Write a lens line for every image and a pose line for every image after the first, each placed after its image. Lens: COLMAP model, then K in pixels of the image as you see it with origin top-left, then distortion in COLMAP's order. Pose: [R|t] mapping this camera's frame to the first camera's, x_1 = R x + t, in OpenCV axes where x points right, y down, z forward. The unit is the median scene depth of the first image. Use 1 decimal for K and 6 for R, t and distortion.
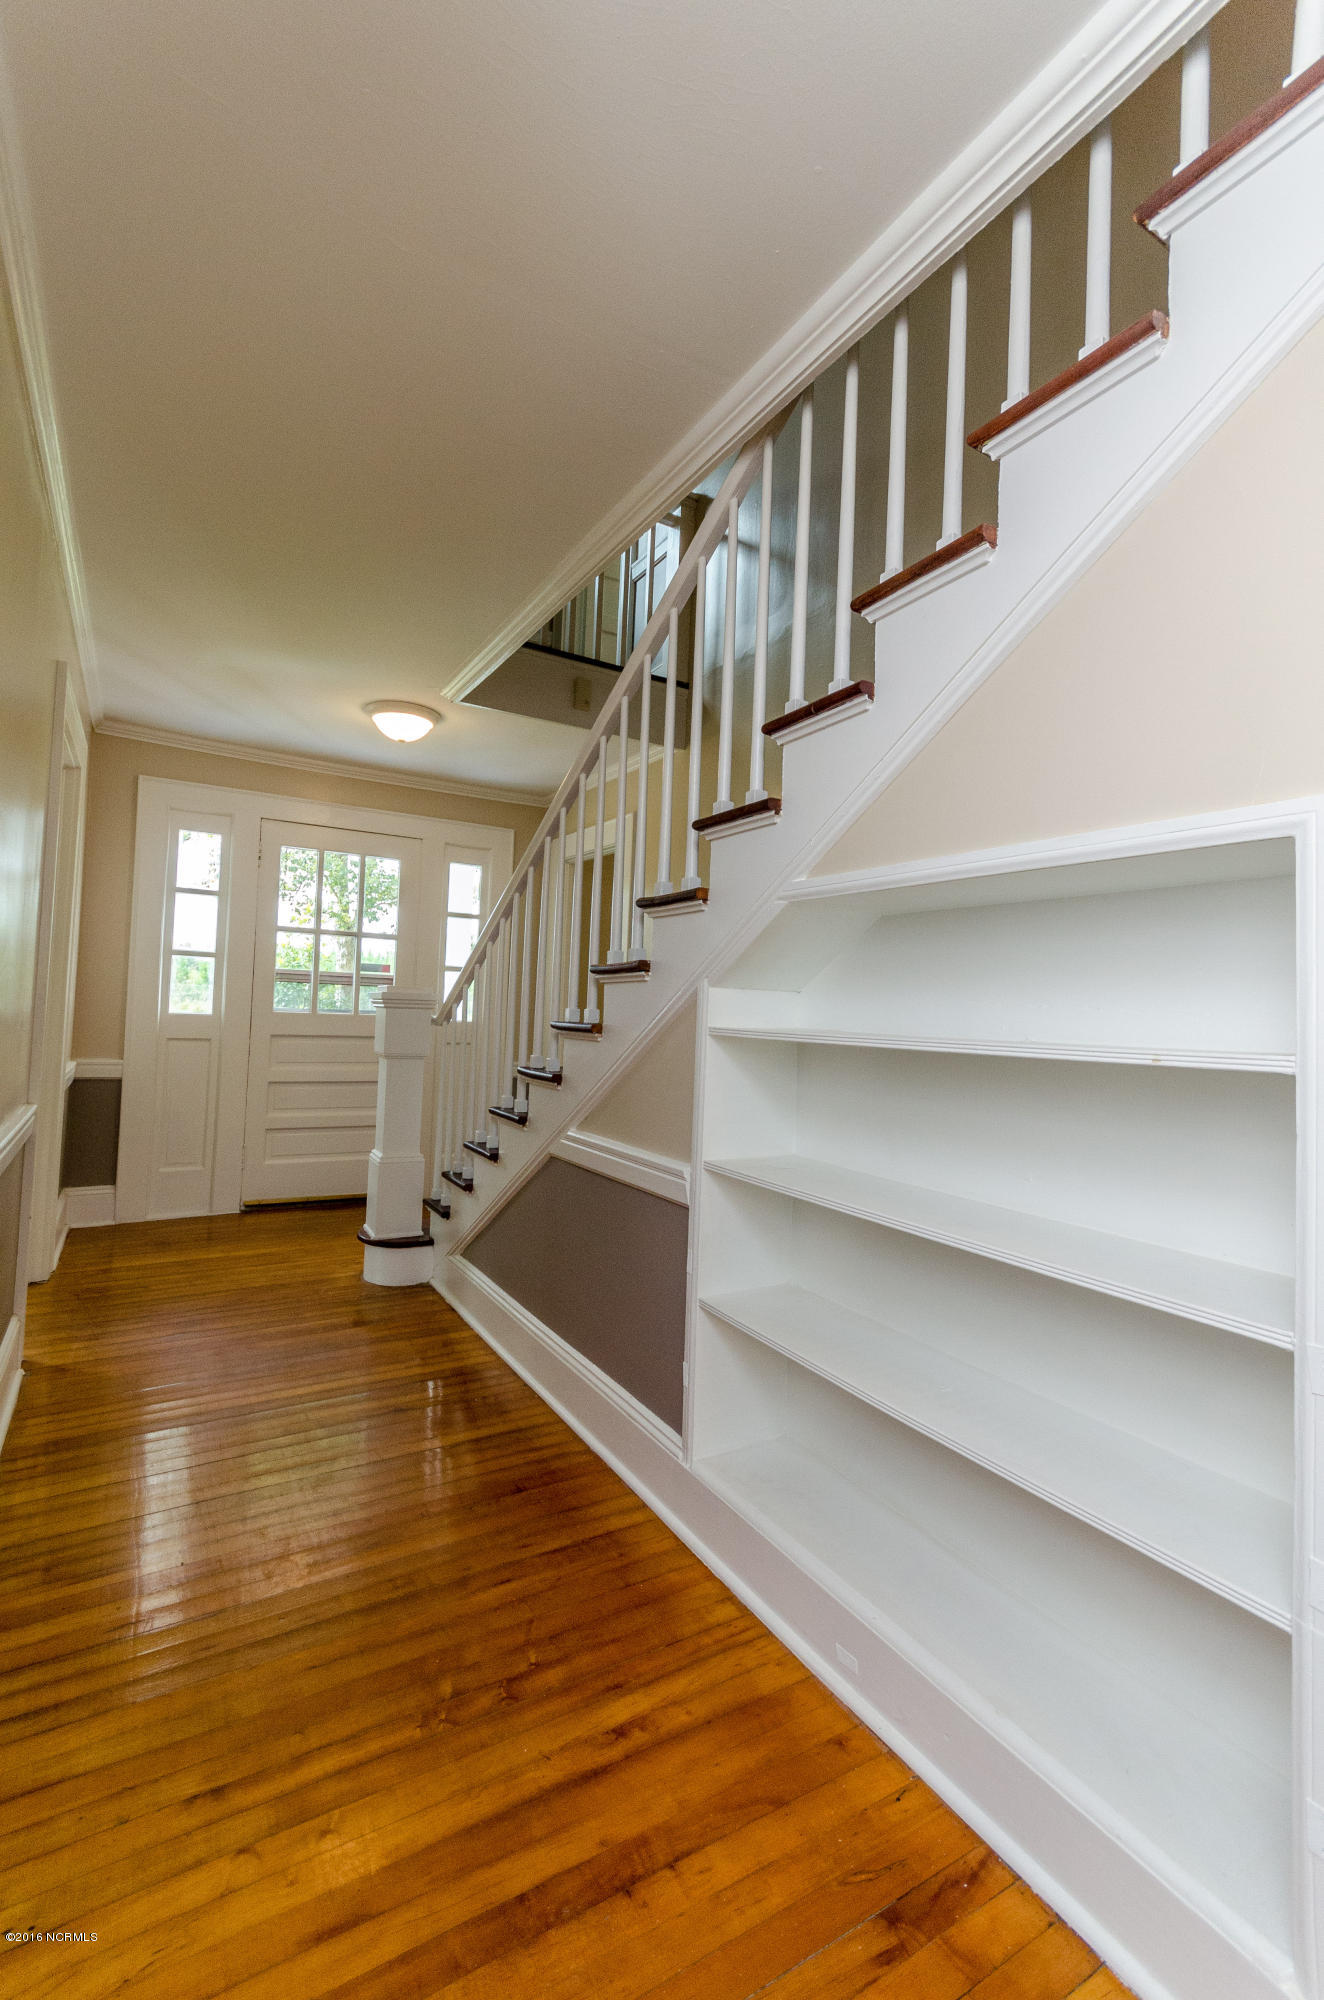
lens RADIAL K [[878.5, 0, 658.3], [0, 878.5, 989.0], [0, 0, 1]] dist [0.014727, -0.002694]
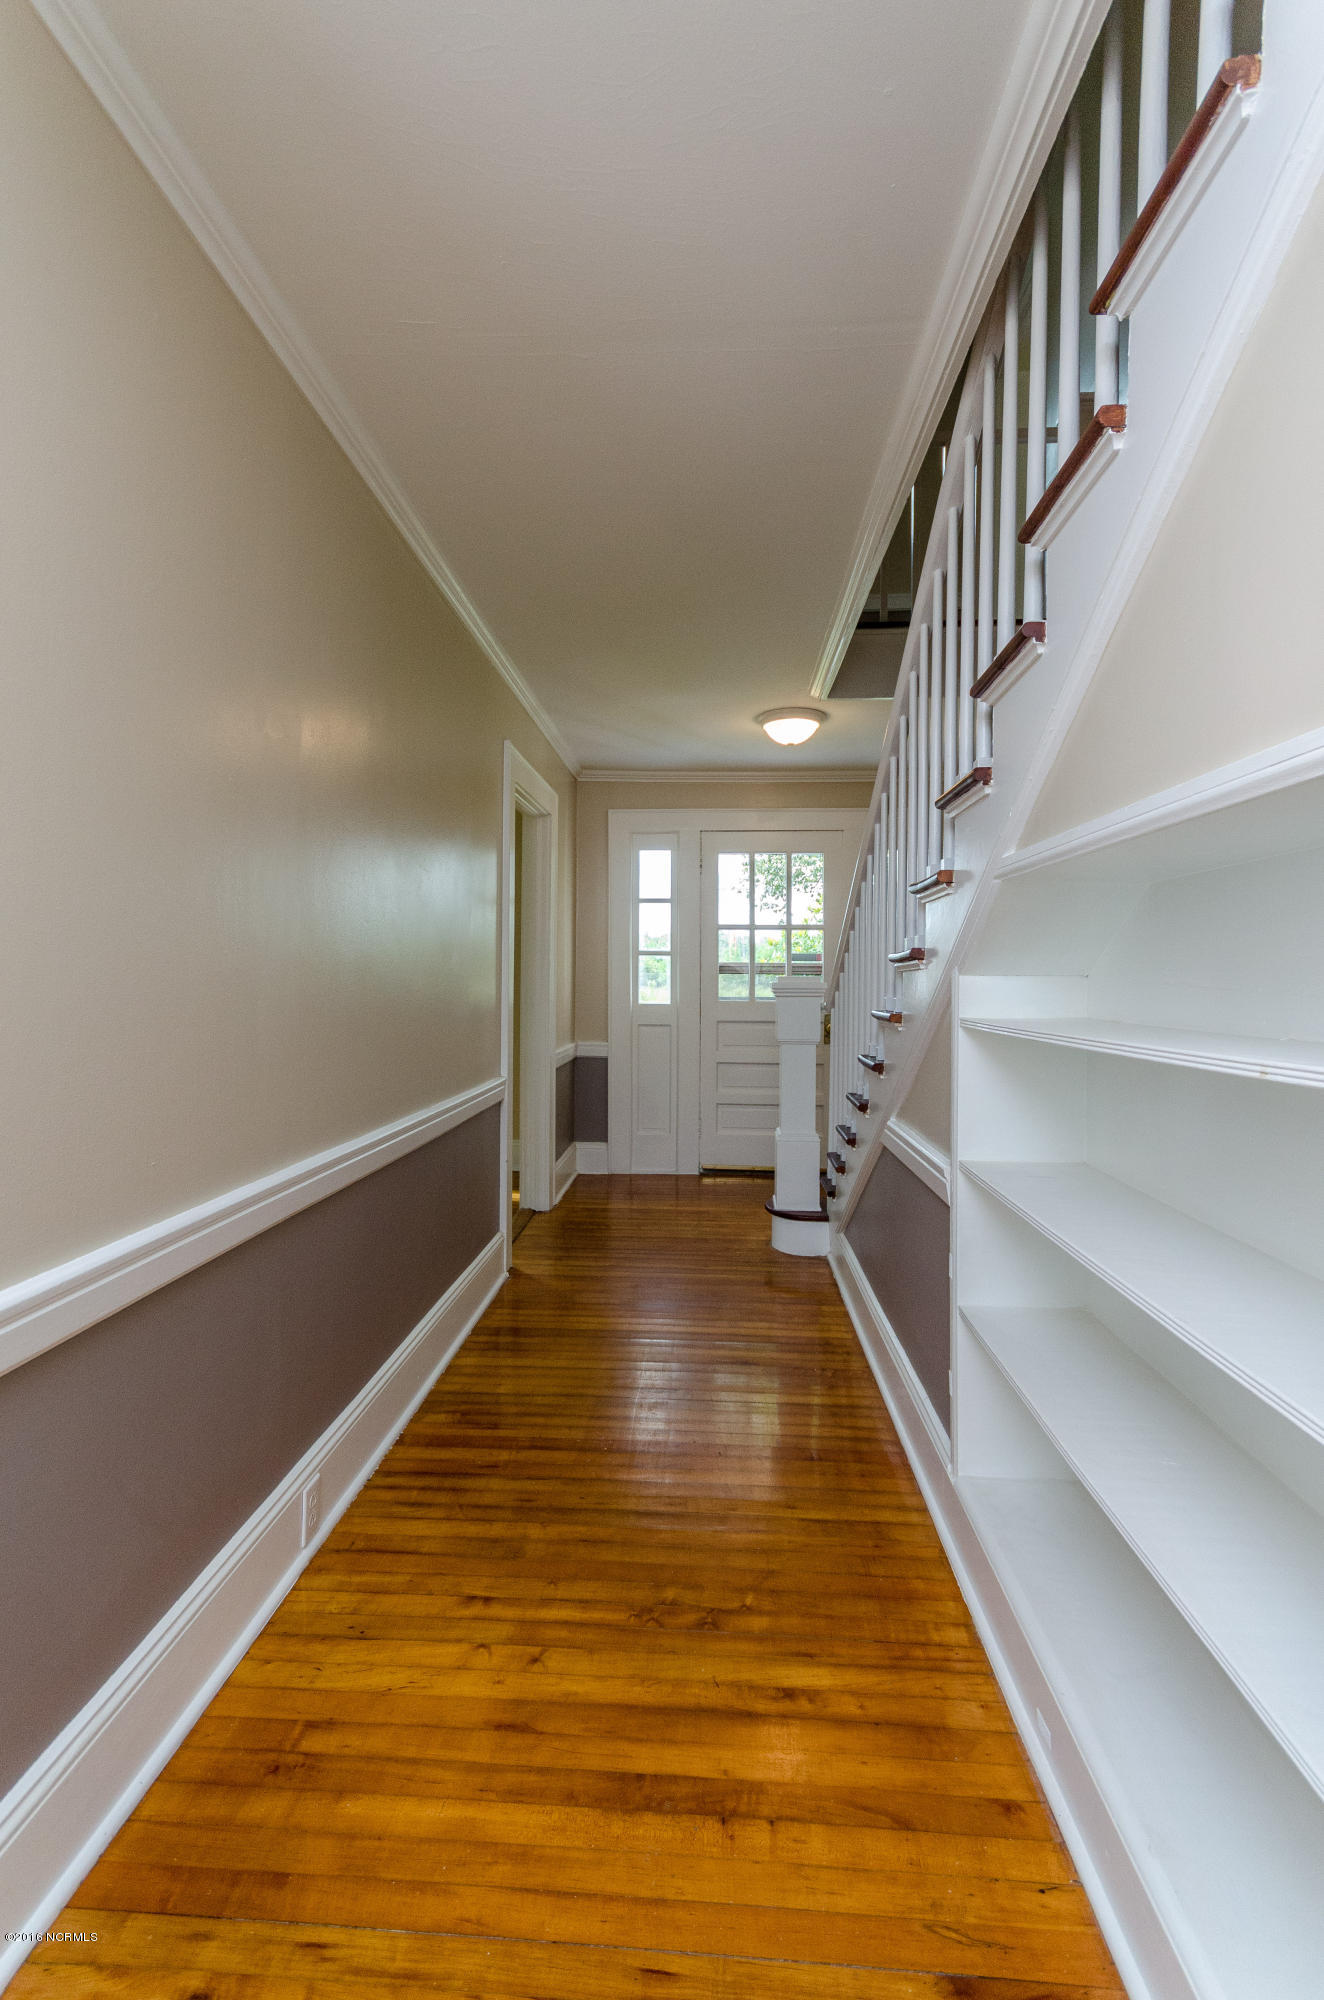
lens RADIAL K [[878.5, 0, 662.4], [0, 878.5, 988.2], [0, 0, 1]] dist [0.014727, -0.002694]
pose [[0.829510, -0.025422, -0.557912, 0.316332], [0.036436, 0.999299, 0.008639, -0.005859], [0.557301, -0.027494, 0.829855, 0.051824]]
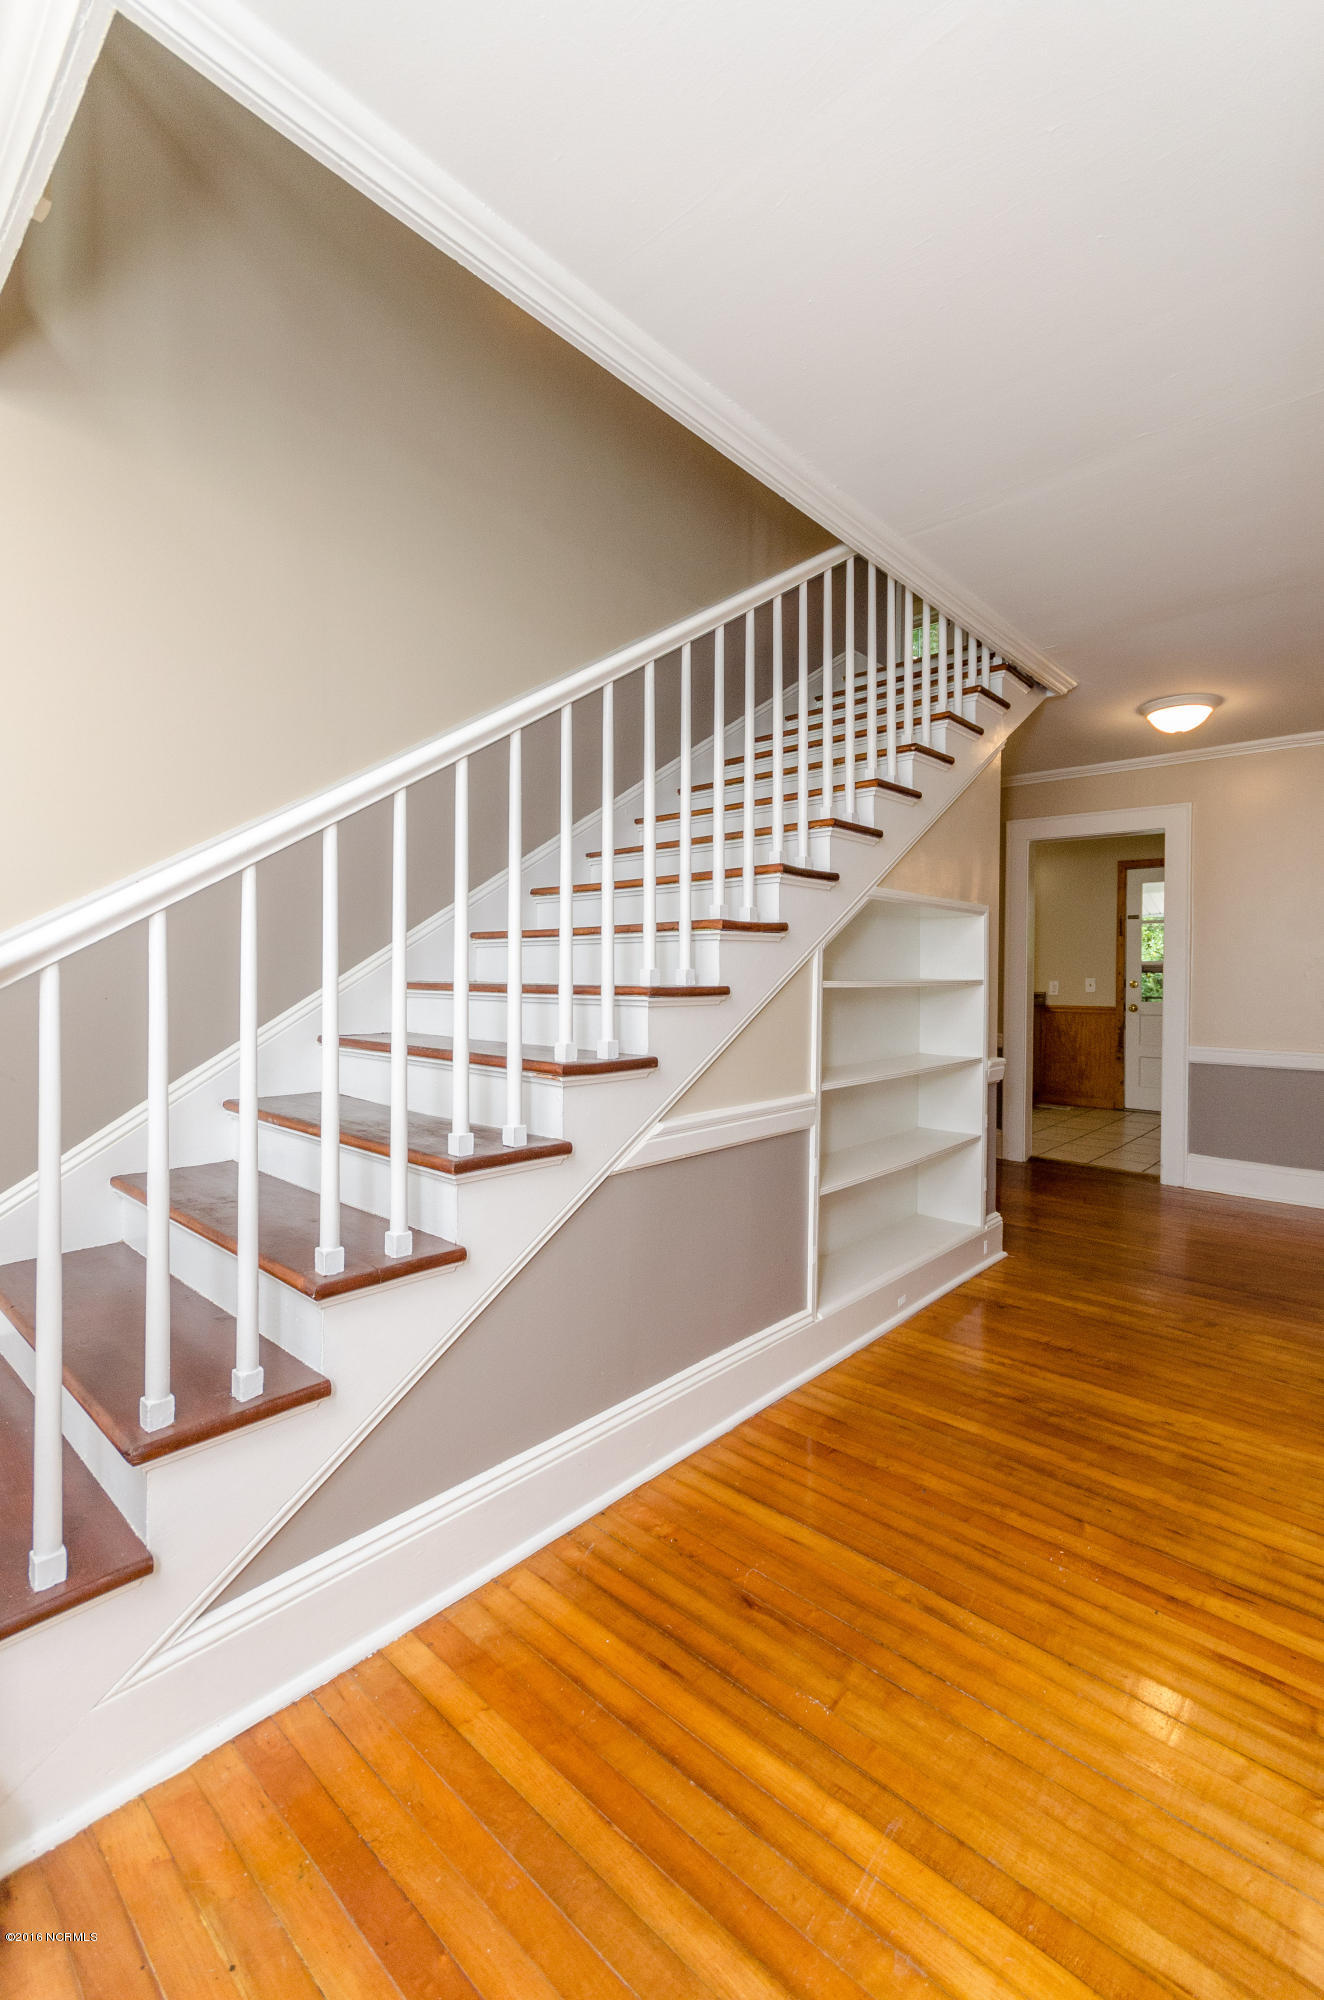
lens RADIAL K [[878.5, 0, 657.7], [0, 878.5, 1002.1], [0, 0, 1]] dist [0.014727, -0.002694]
pose [[-0.291647, -0.073184, 0.953722, -1.103160], [-0.039829, 0.997133, 0.064335, 0.000314], [-0.955697, -0.019222, -0.293725, 1.618202]]
